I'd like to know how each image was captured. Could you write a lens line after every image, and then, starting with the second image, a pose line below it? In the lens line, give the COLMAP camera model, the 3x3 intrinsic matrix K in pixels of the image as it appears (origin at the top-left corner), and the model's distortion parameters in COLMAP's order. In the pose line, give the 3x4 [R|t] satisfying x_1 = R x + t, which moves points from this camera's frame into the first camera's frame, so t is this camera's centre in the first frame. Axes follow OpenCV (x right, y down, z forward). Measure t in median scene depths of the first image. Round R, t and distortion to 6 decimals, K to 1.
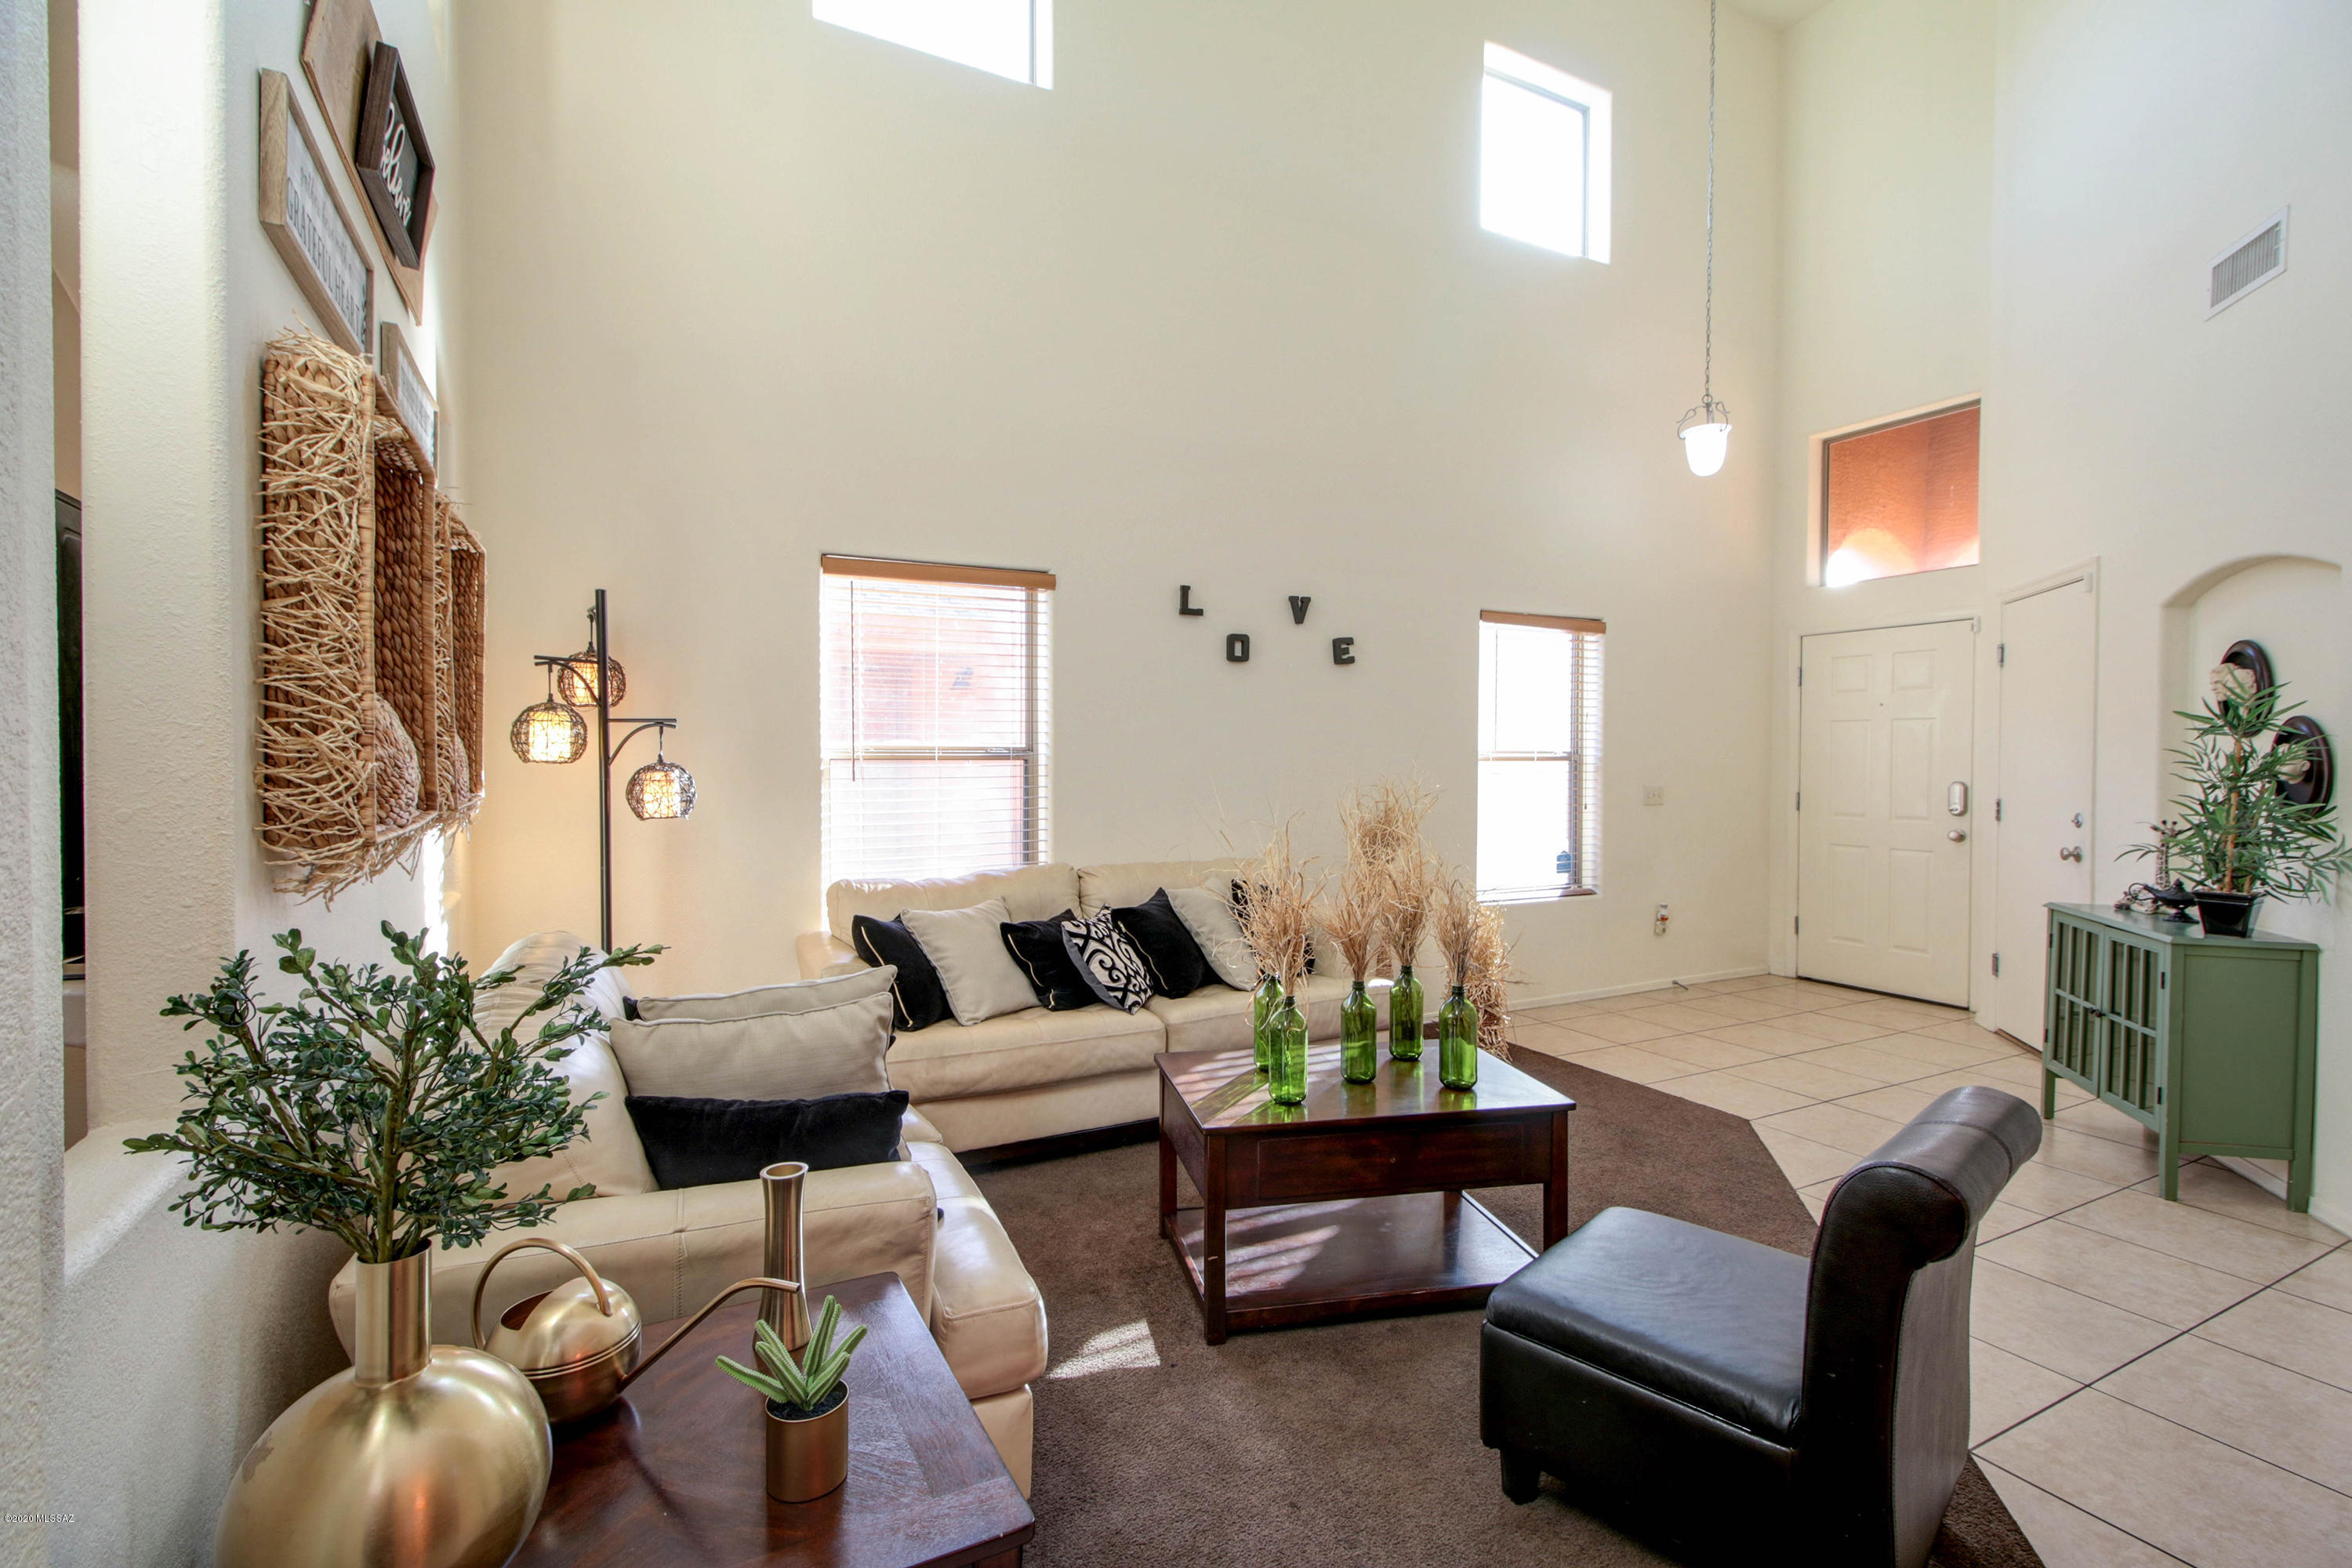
lens RADIAL K [[1074.8, 0, 1174.8], [0, 1074.8, 778.5], [0, 0, 1]] dist [0.021631, -0.011068]
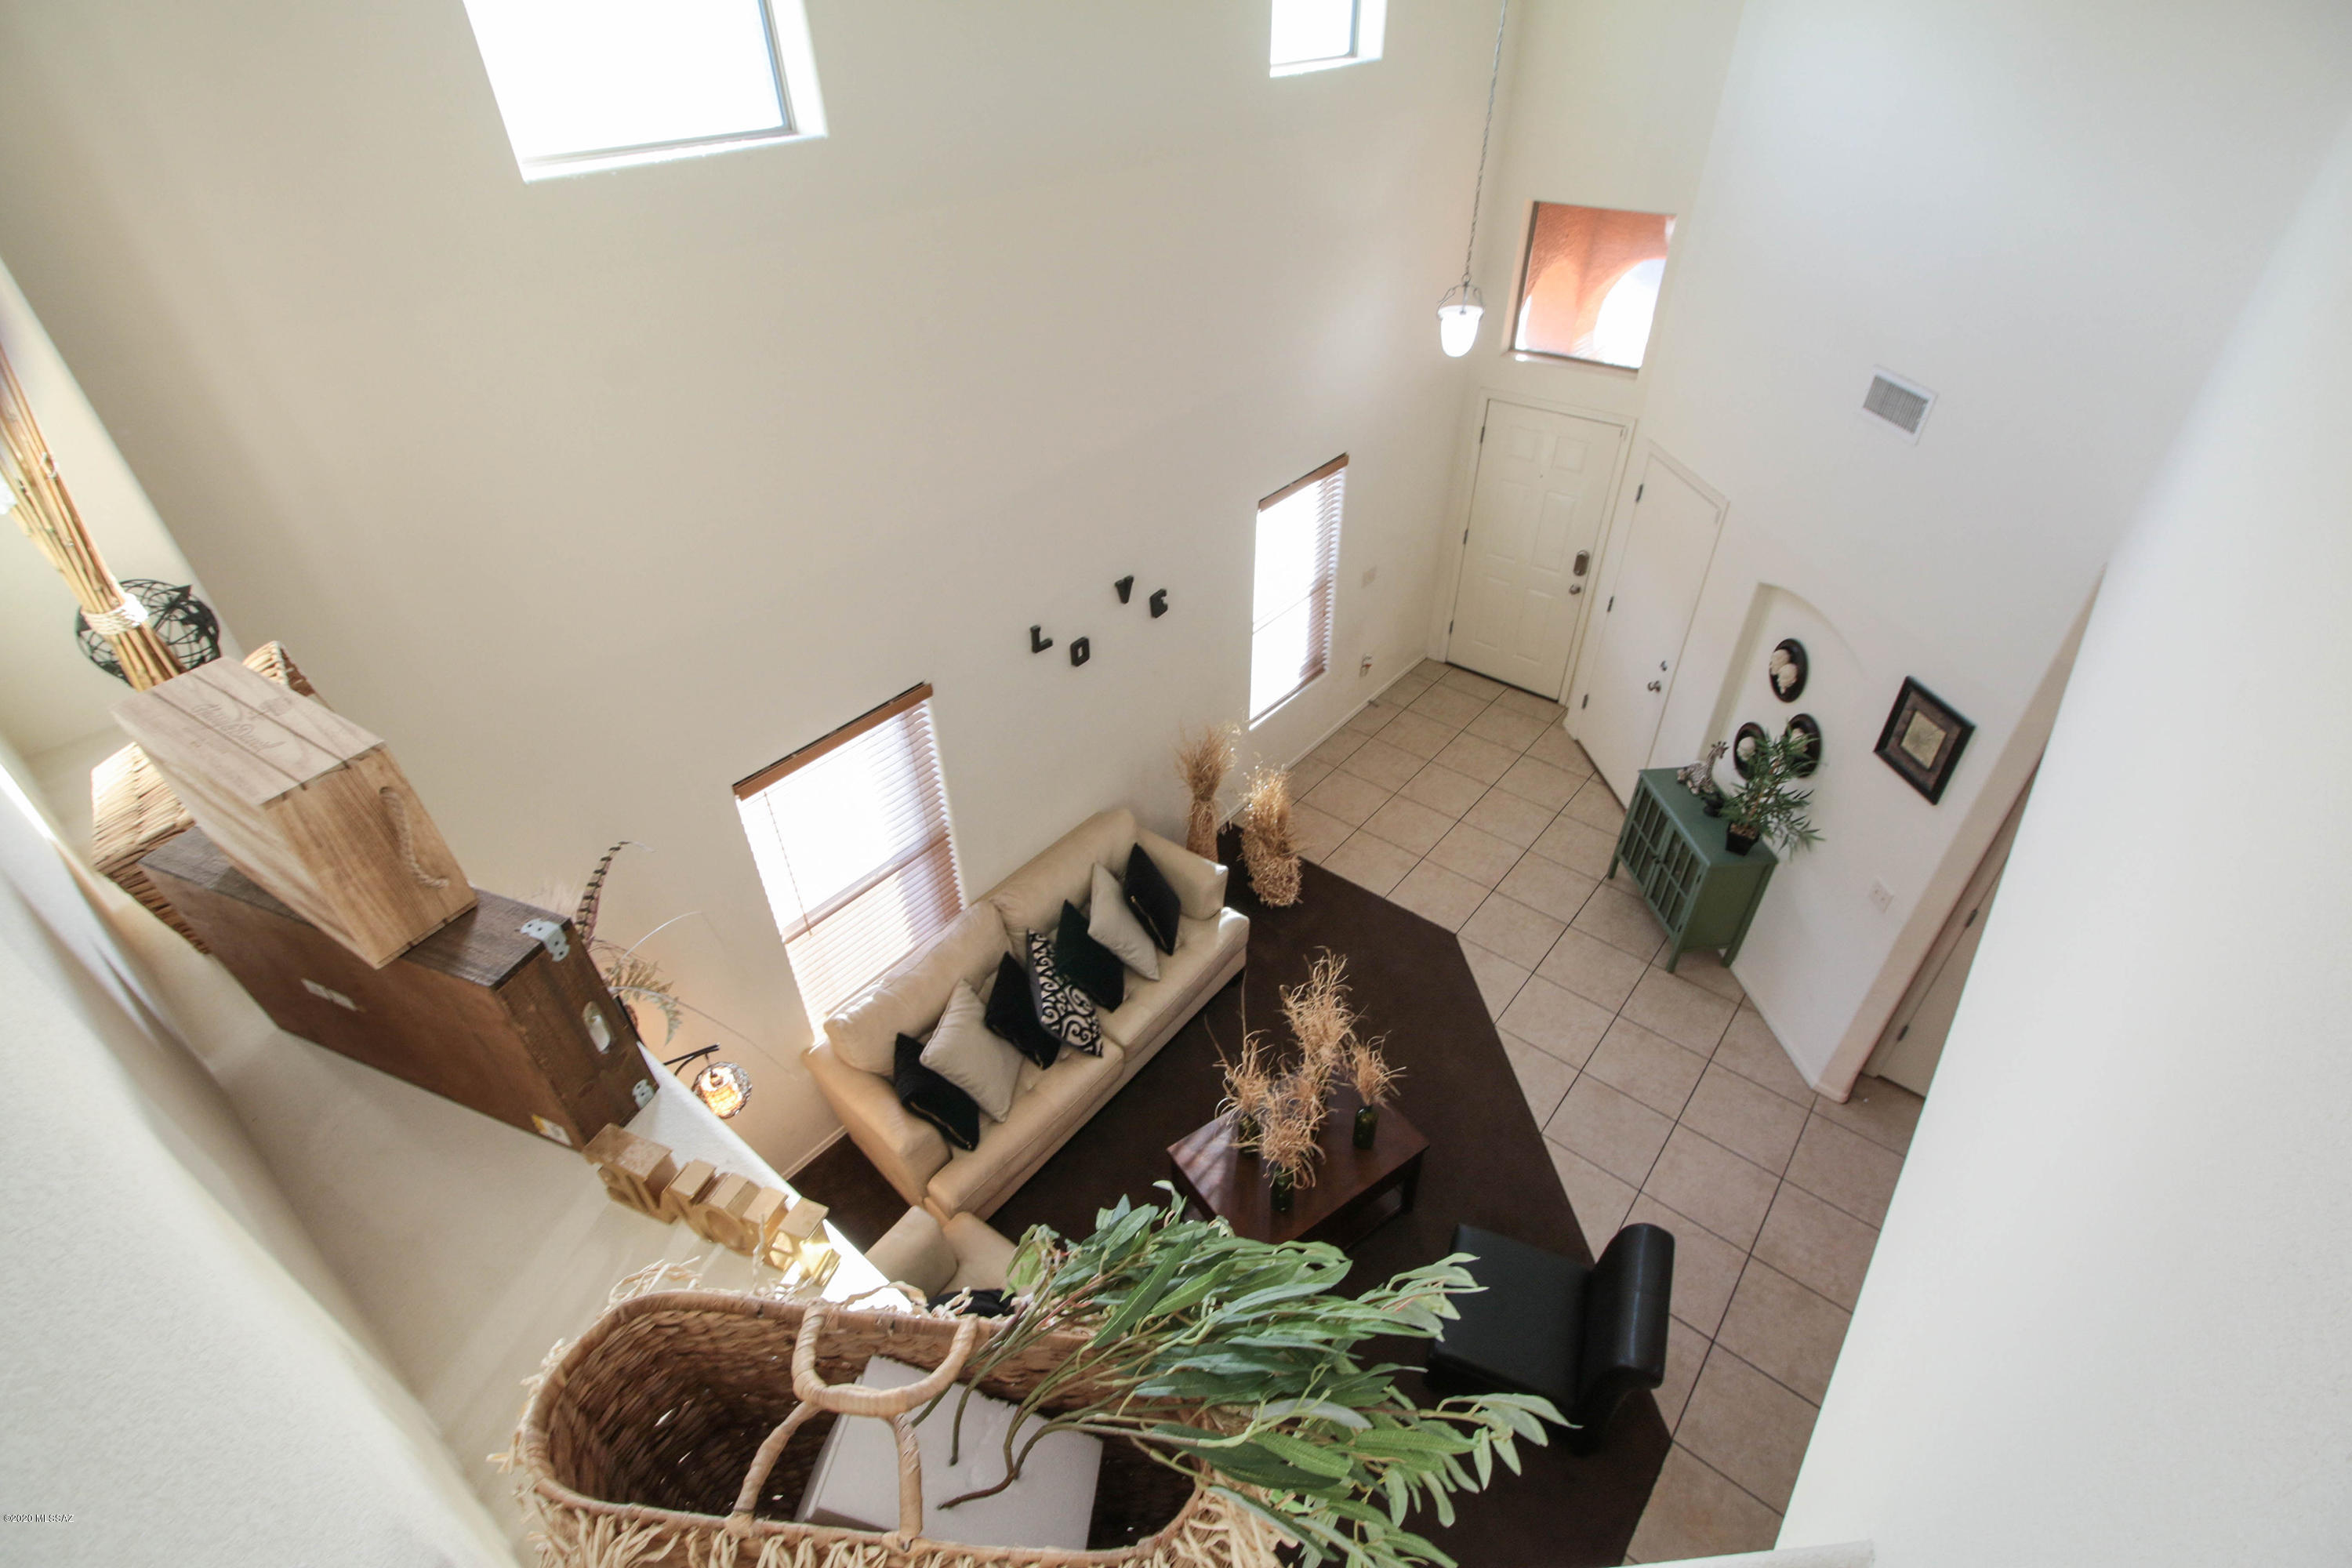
lens RADIAL K [[1074.8, 0, 1171.0], [0, 1074.8, 784.5], [0, 0, 1]] dist [0.021631, -0.011068]
pose [[0.923148, -0.248567, 0.293278, -0.208278], [0.028035, 0.804357, 0.593485, -0.661006], [-0.383421, -0.539652, 0.749509, 0.097374]]
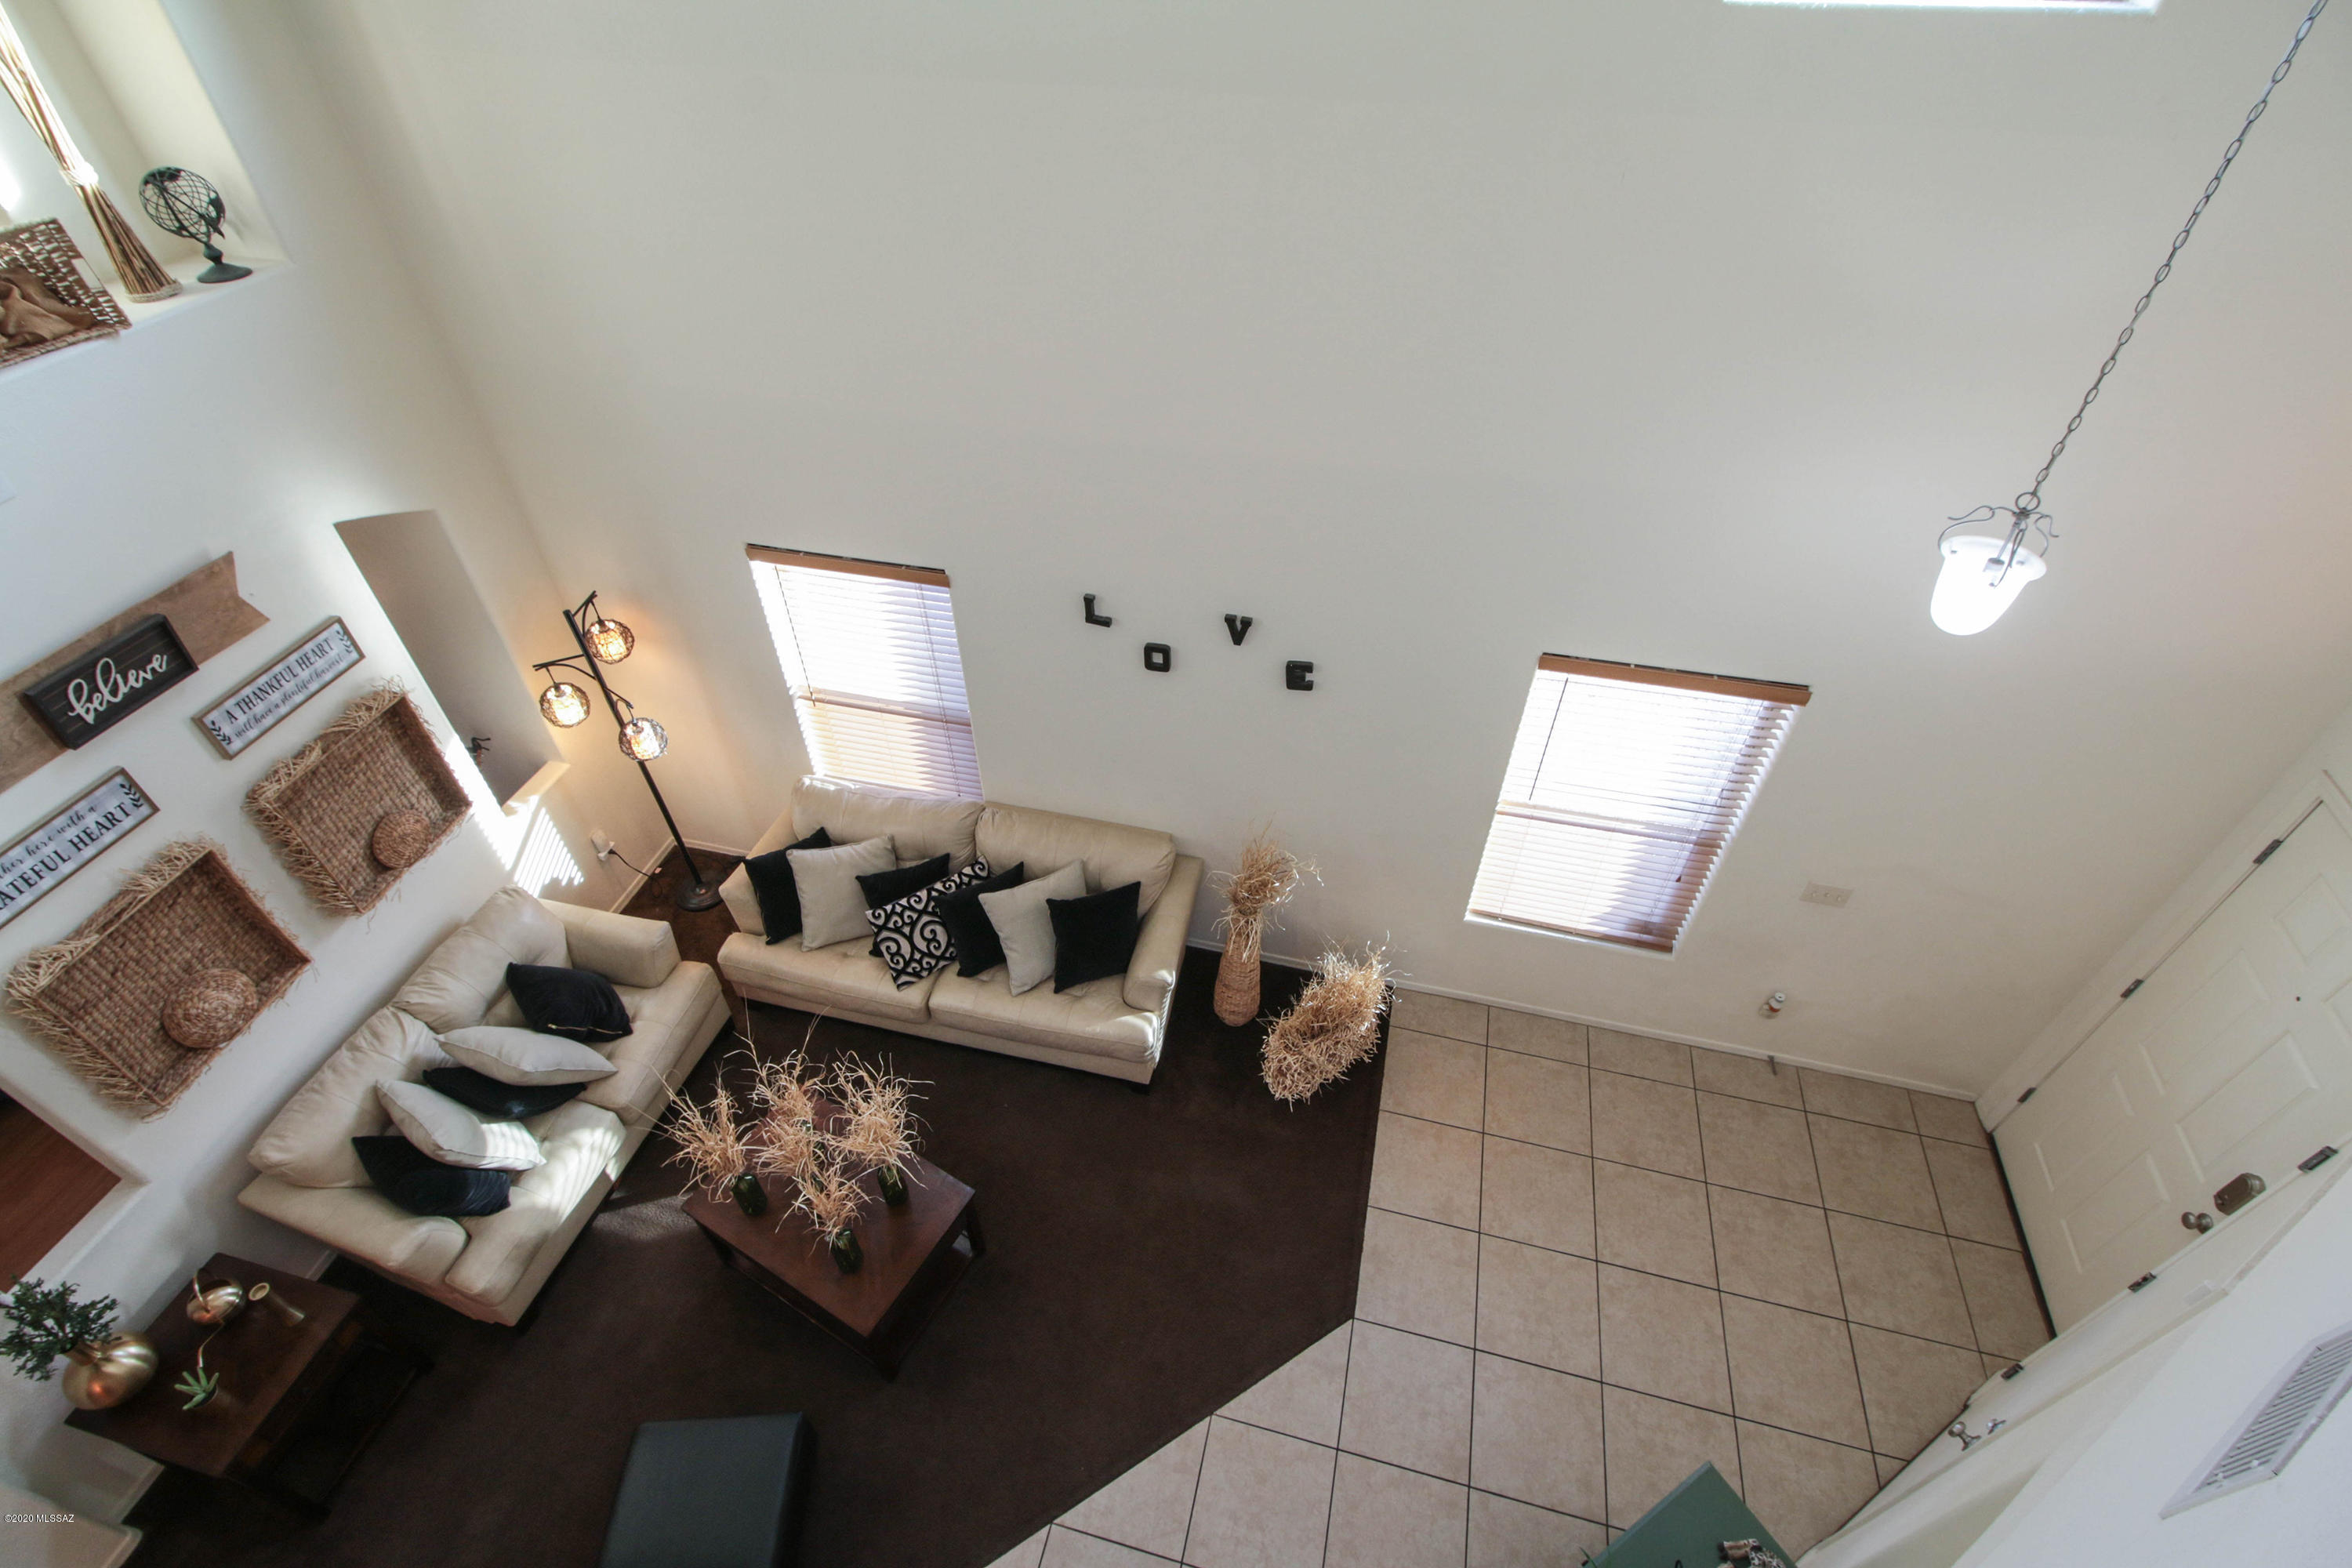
lens RADIAL K [[1074.8, 0, 1163.4], [0, 1074.8, 780.8], [0, 0, 1]] dist [0.021631, -0.011068]
pose [[0.742445, 0.449470, -0.496742, 0.573721], [-0.004676, 0.744968, 0.667084, -0.665331], [0.669891, -0.492950, 0.555199, 0.458066]]
